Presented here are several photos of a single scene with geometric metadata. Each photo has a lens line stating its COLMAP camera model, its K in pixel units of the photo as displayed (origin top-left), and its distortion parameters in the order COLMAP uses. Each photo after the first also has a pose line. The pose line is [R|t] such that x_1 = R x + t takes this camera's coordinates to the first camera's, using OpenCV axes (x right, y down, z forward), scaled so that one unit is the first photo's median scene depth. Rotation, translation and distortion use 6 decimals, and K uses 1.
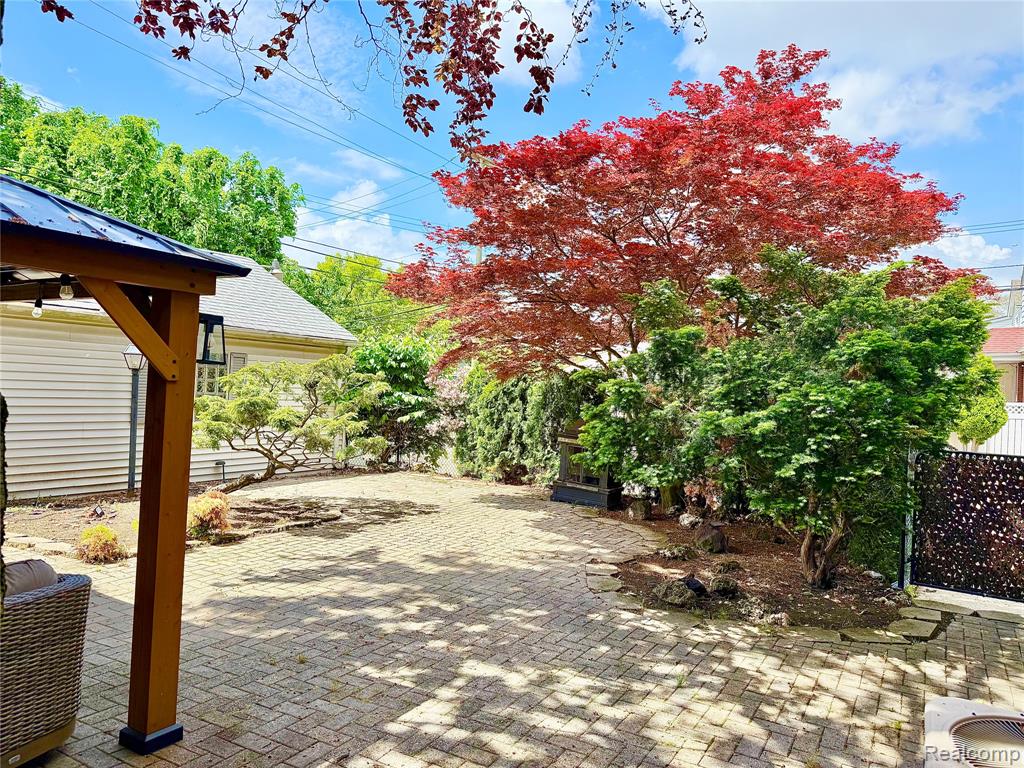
lens RADIAL K [[735.5, 0, 513.1], [0, 735.5, 383.6], [0, 0, 1]] dist [0.037815, -0.018093]
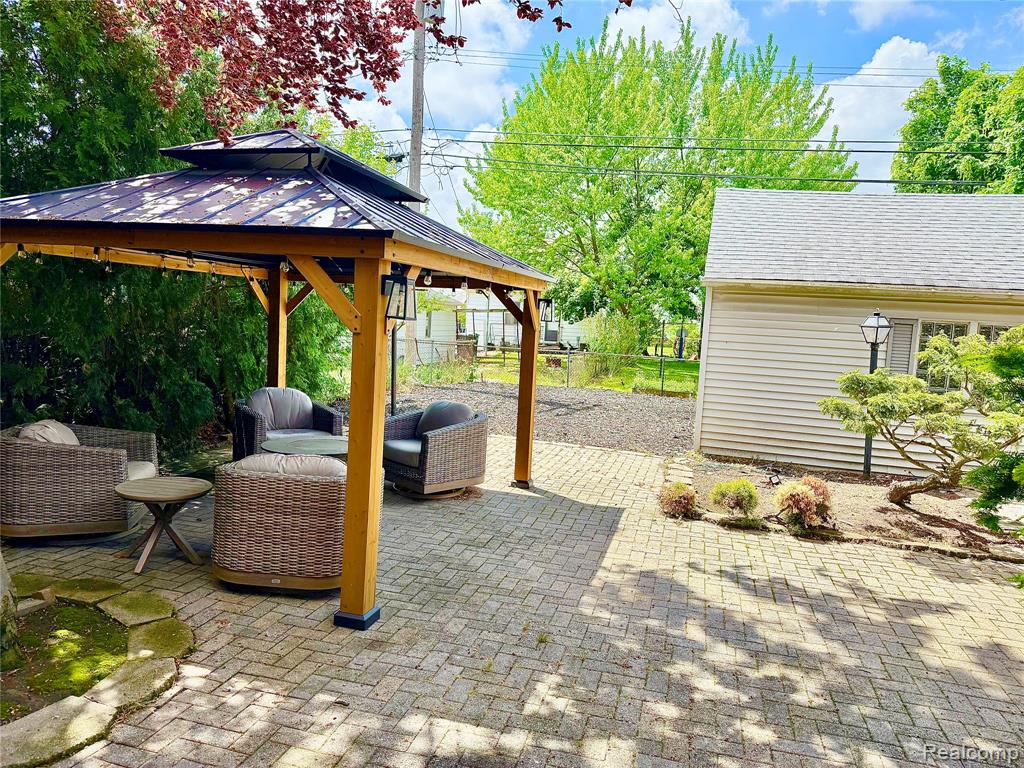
lens RADIAL K [[735.5, 0, 516.4], [0, 735.5, 383.1], [0, 0, 1]] dist [0.037815, -0.018093]
pose [[0.231067, 0.052793, -0.971504, 0.472892], [-0.036723, 0.998288, 0.045514, 0.008821], [0.972244, 0.025160, 0.232611, 0.597206]]
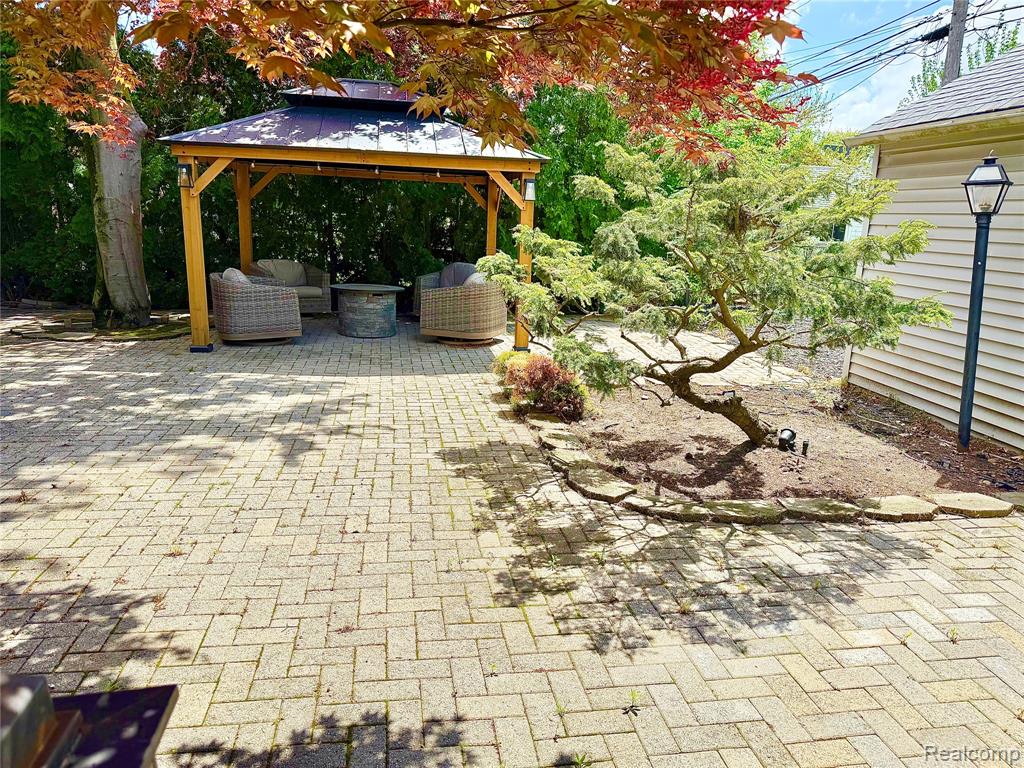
lens RADIAL K [[735.5, 0, 515.7], [0, 735.5, 382.5], [0, 0, 1]] dist [0.037815, -0.018093]
pose [[-0.775500, 0.093610, -0.624370, 0.145938], [-0.048504, 0.977190, 0.206752, 0.009891], [0.629482, 0.190620, -0.753270, 2.204180]]
